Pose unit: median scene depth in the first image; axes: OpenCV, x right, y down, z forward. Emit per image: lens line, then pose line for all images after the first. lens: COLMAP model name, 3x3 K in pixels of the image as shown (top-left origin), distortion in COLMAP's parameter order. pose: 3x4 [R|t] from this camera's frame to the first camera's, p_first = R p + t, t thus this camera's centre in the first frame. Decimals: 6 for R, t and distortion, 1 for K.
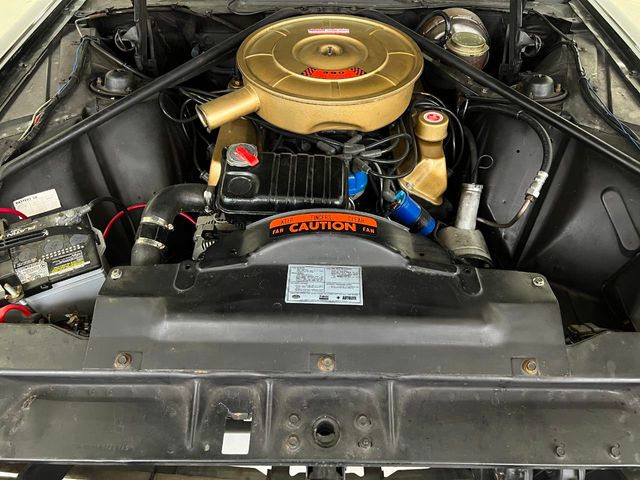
lens RADIAL K [[481.7, 0, 320.0], [0, 481.7, 240.0], [0, 0, 1]] dist [0.077177, -0.093475]
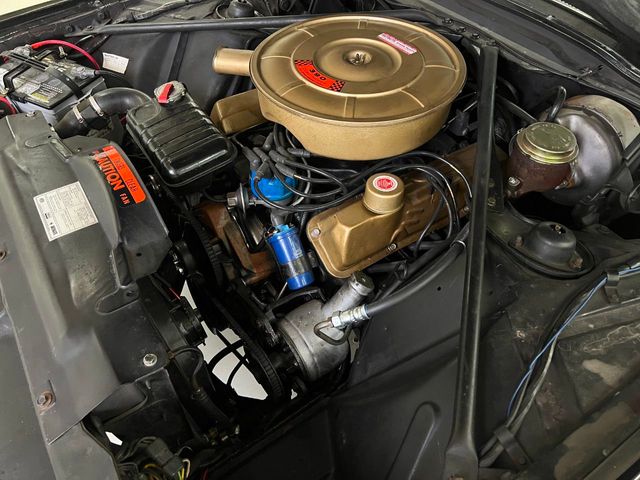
lens RADIAL K [[481.7, 0, 320.0], [0, 481.7, 240.0], [0, 0, 1]] dist [0.077177, -0.093475]
pose [[0.571485, 0.601511, -0.558203, 0.949647], [-0.593383, 0.772769, 0.225222, -0.421442], [0.566836, 0.202517, 0.798552, 0.478805]]
